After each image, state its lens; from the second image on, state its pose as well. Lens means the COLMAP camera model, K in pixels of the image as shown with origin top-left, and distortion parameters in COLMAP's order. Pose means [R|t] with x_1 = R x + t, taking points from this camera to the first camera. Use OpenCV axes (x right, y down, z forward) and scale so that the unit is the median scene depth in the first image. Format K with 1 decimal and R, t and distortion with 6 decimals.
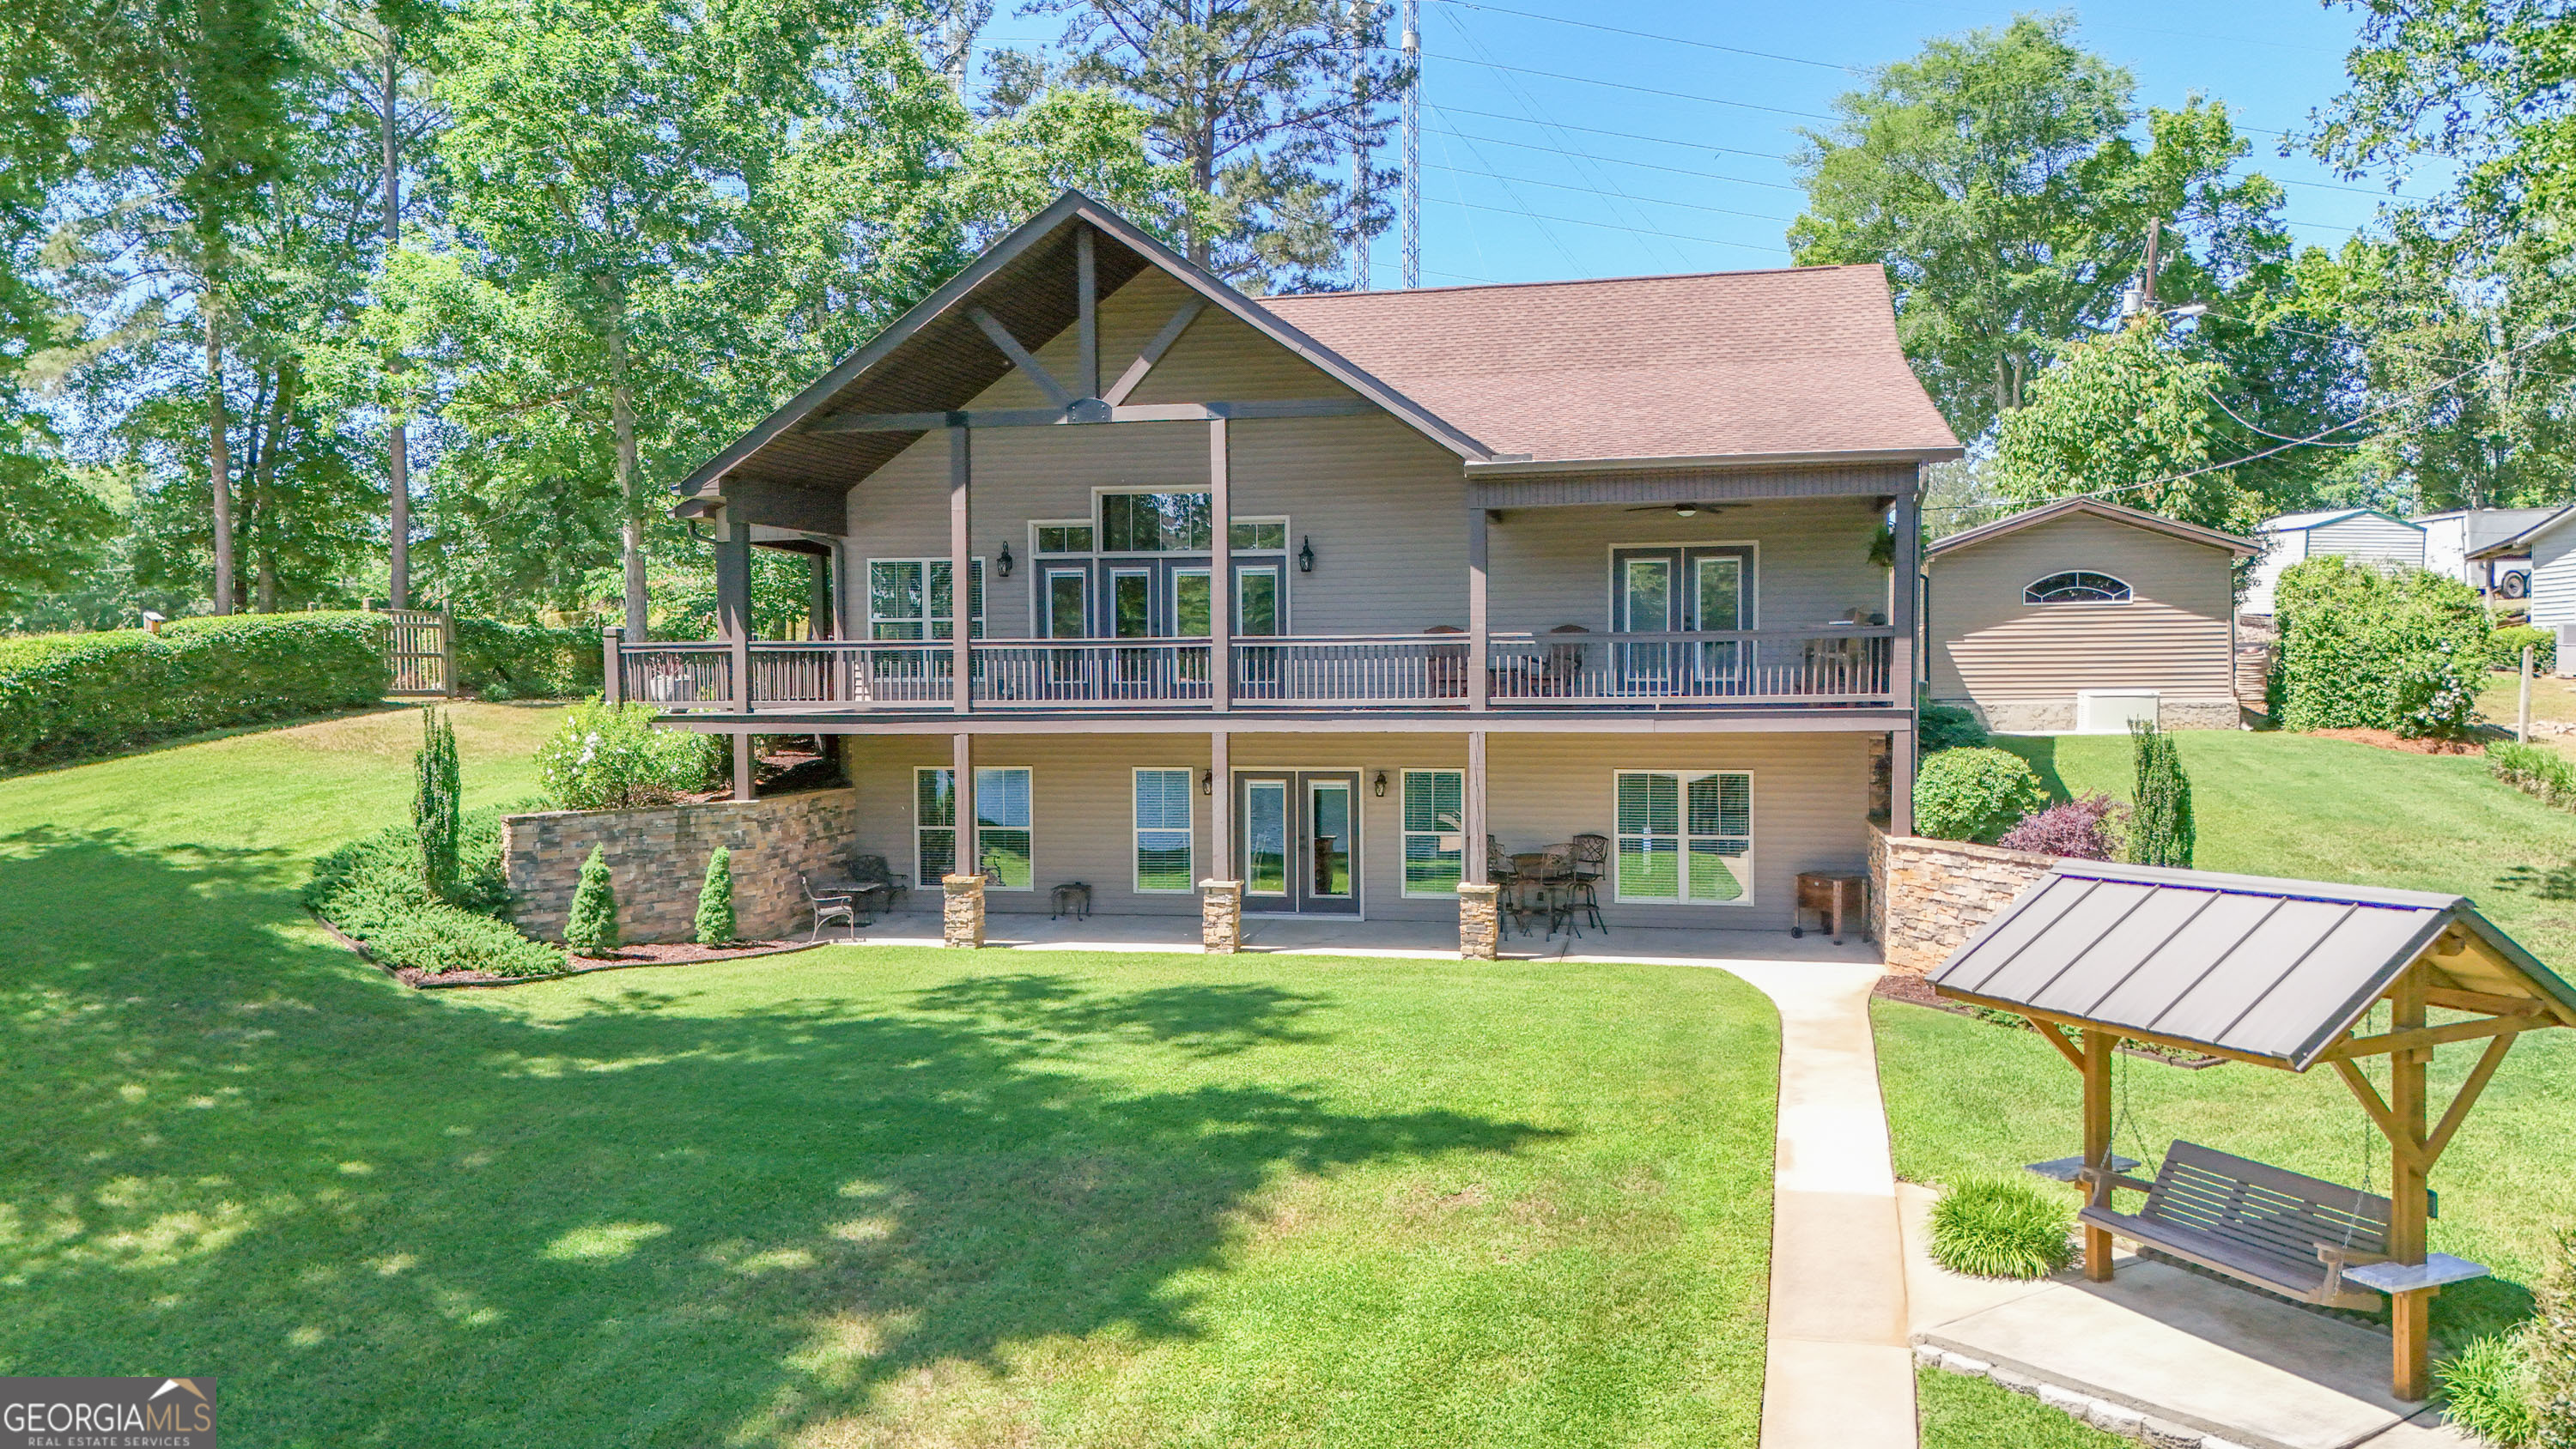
lens RADIAL K [[1885.8, 0, 1289.3], [0, 1885.8, 713.2], [0, 0, 1]] dist [0.069029, -0.068322]
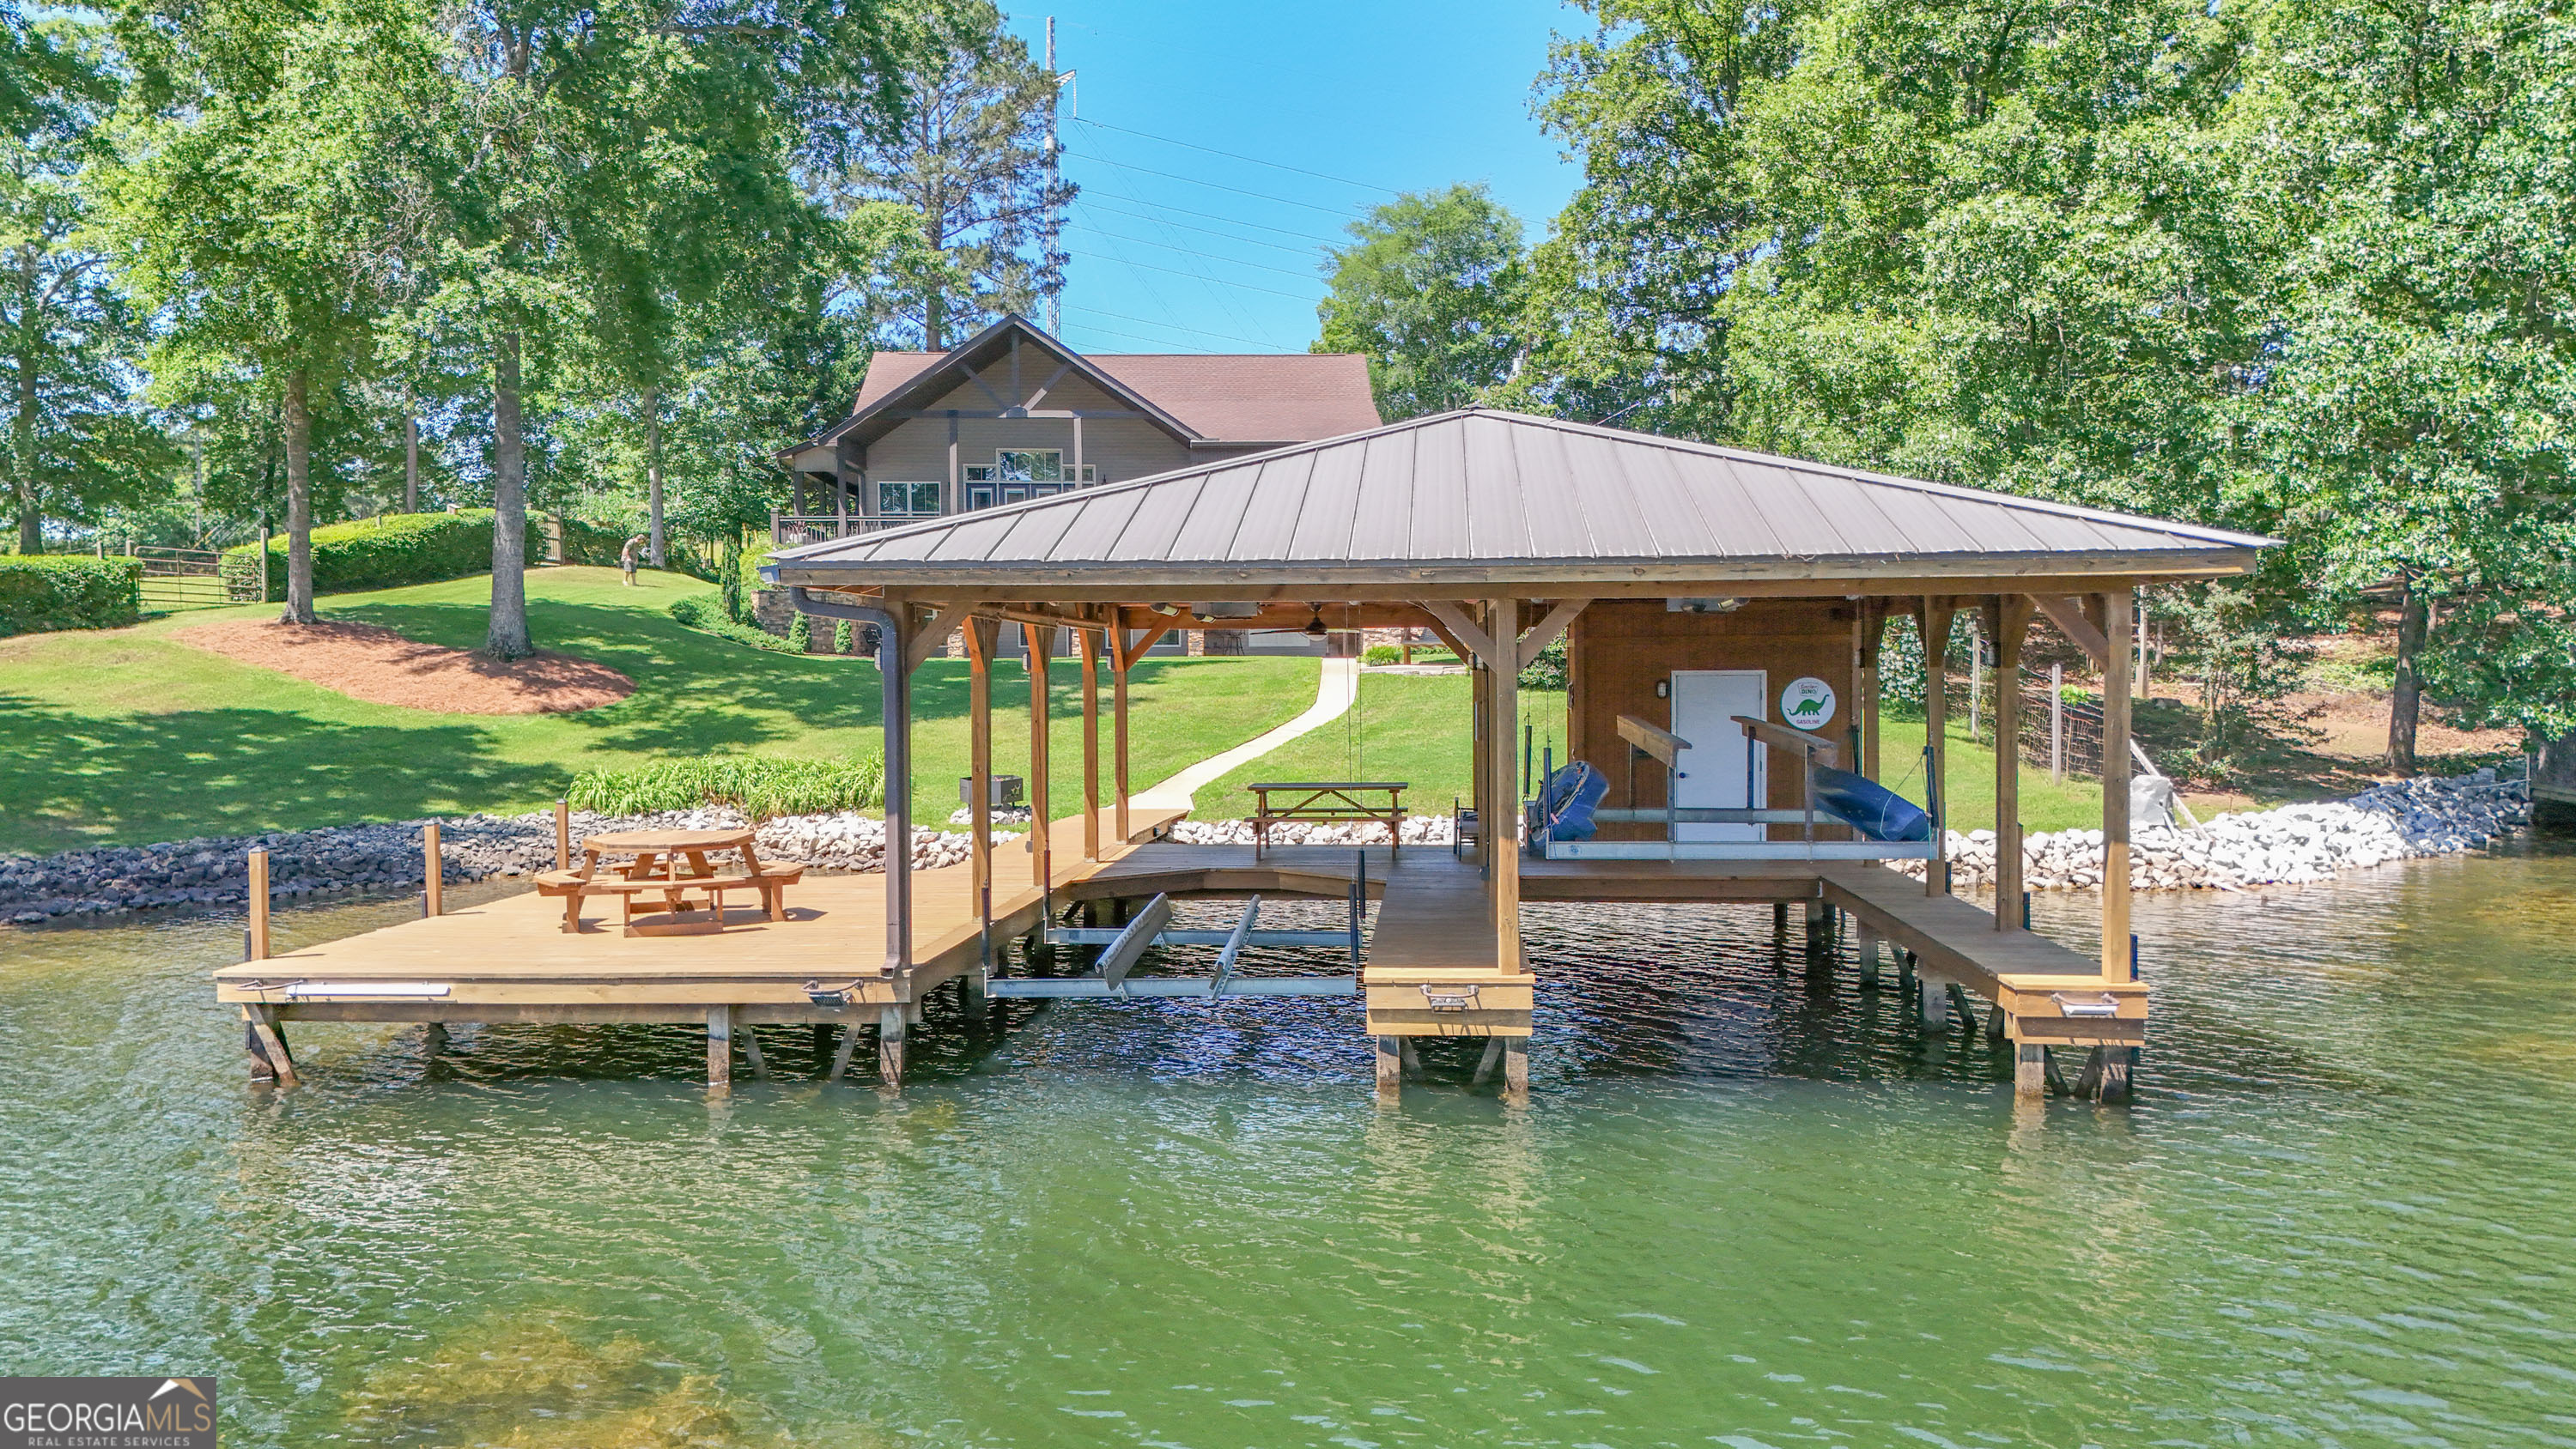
lens RADIAL K [[1878.6, 0, 1273.9], [0, 1878.6, 731.0], [0, 0, 1]] dist [0.030596, 0.001009]
pose [[0.972362, -0.005186, 0.233420, -0.240402], [0.002989, 0.999948, 0.009766, 0.140005], [-0.233459, -0.008798, 0.972327, -0.880855]]
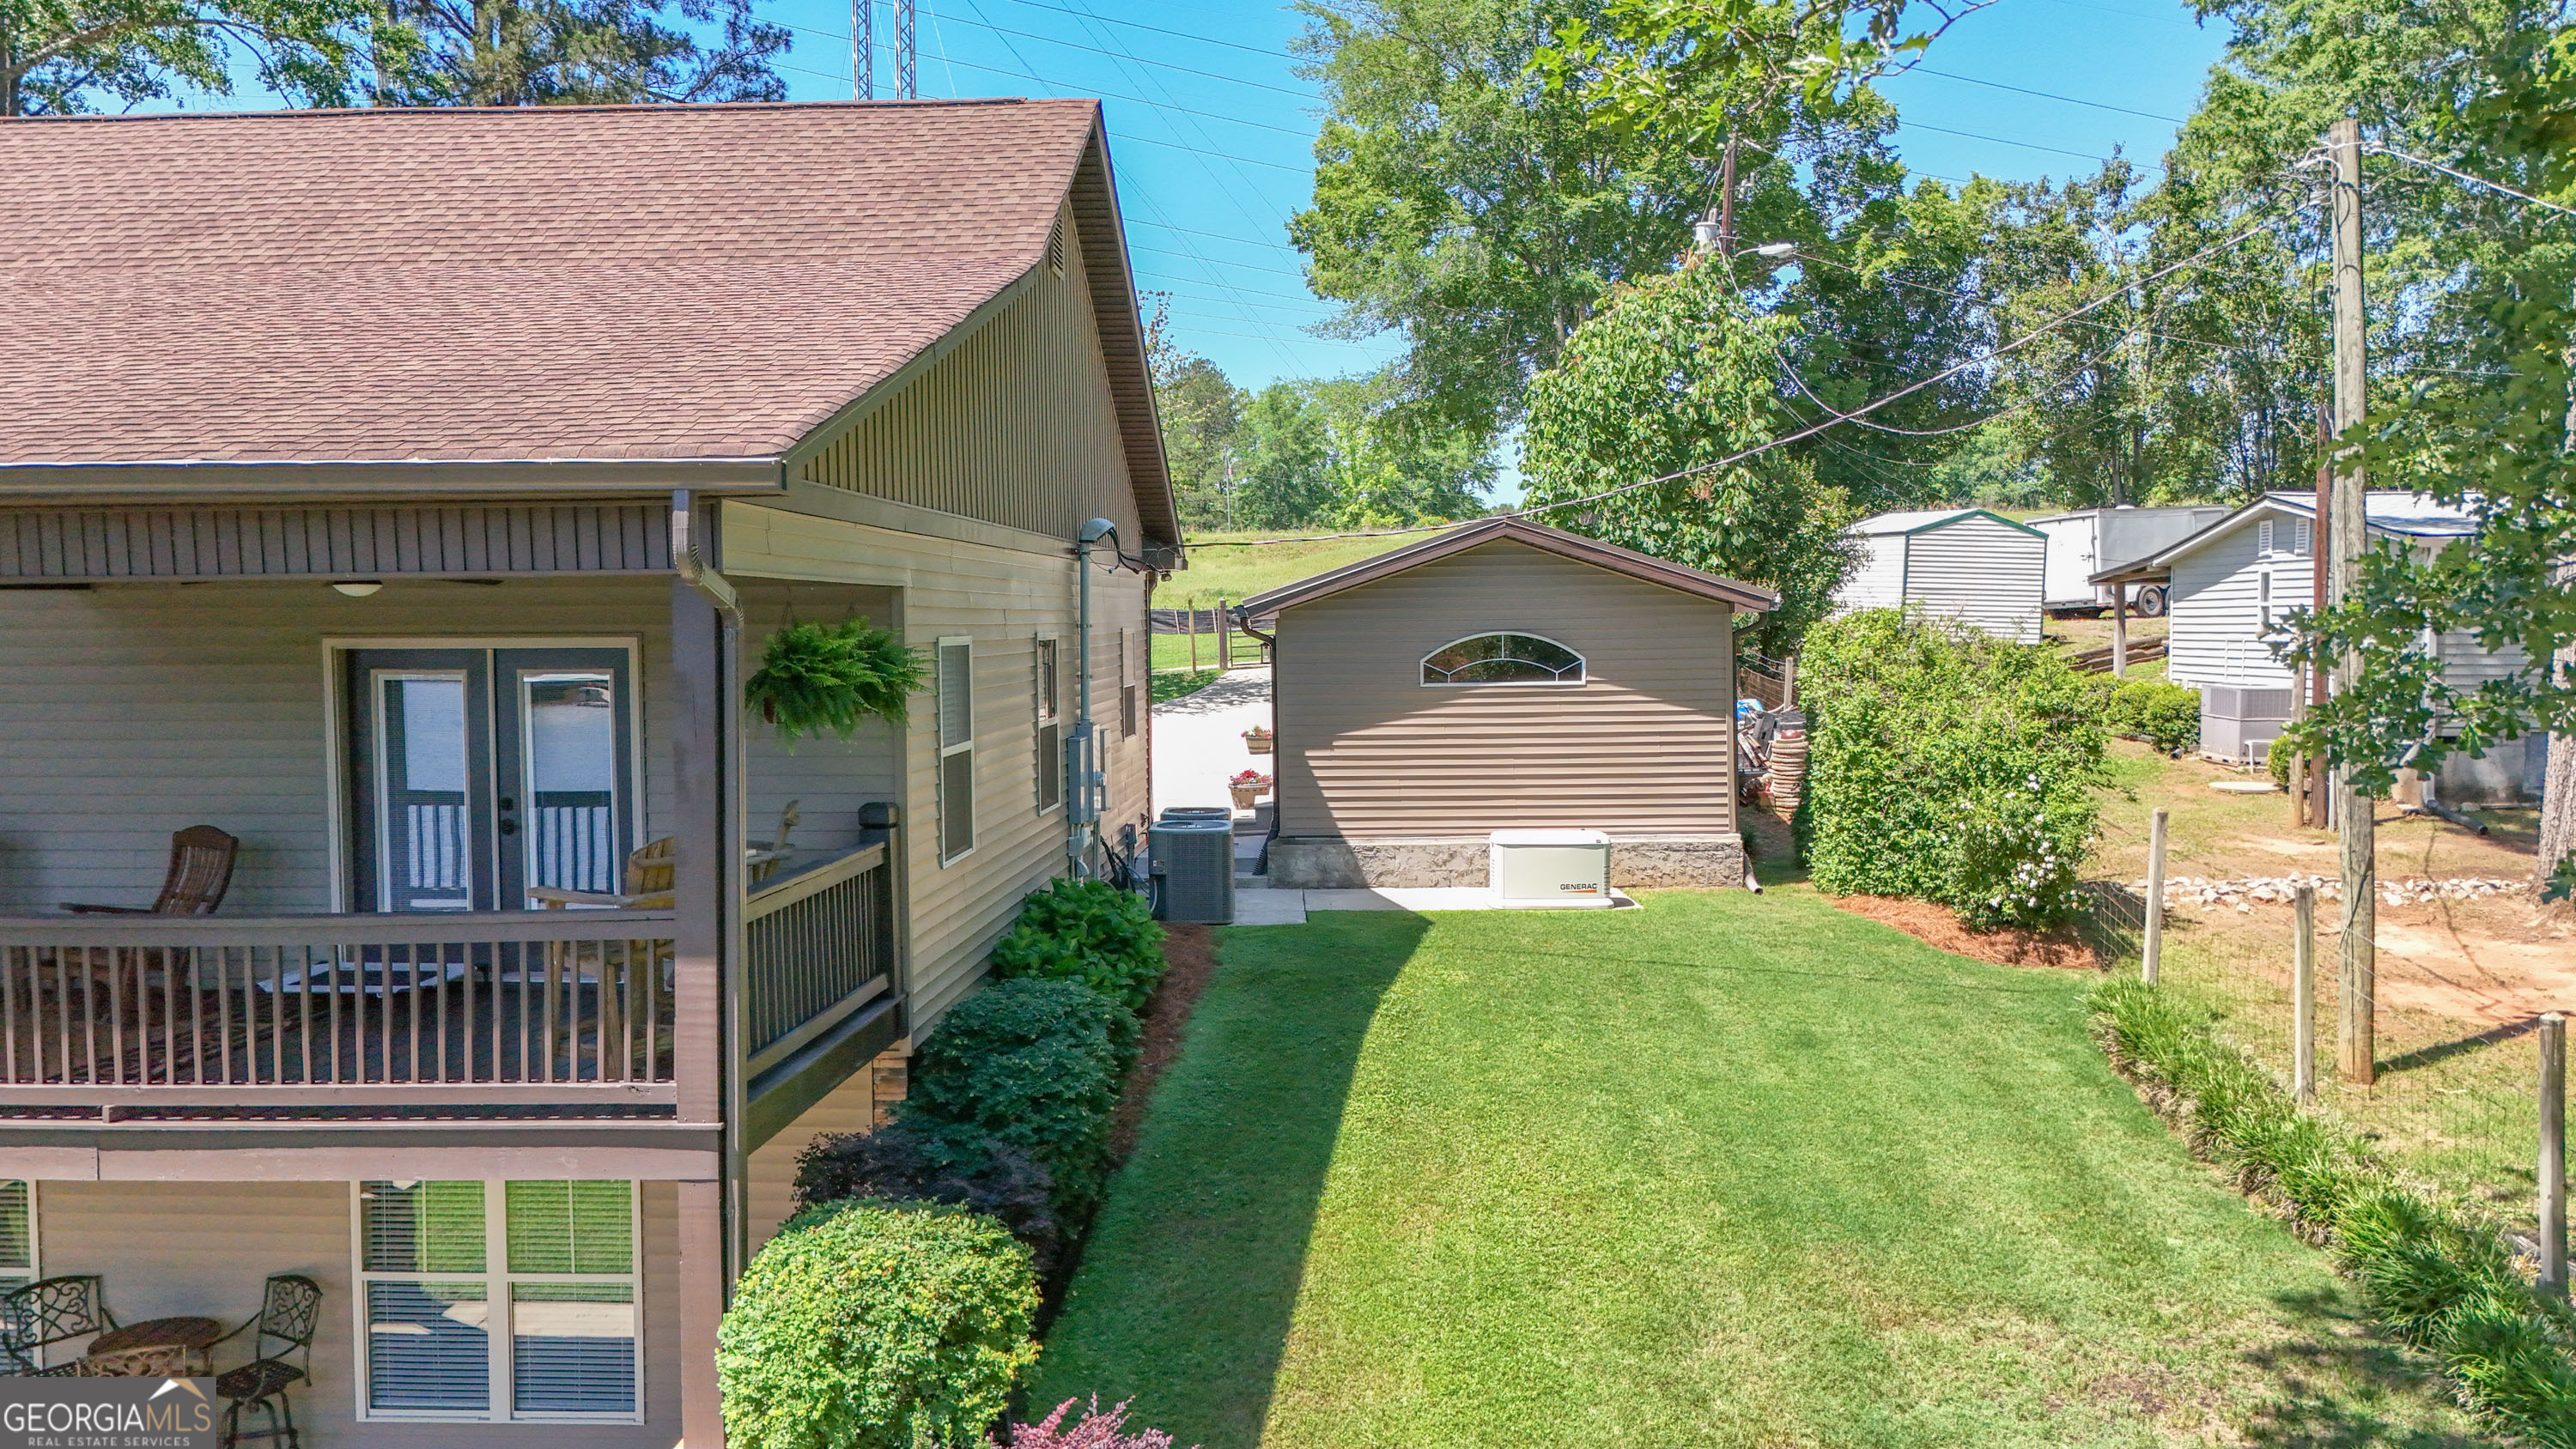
lens RADIAL K [[1887.5, 0, 1309.0], [0, 1887.5, 711.4], [0, 0, 1]] dist [0.068232, -0.069946]
pose [[0.988765, -0.006730, 0.149327, 0.261748], [0.003158, 0.999703, 0.024145, -0.065124], [-0.149445, -0.023402, 0.988493, 0.401658]]
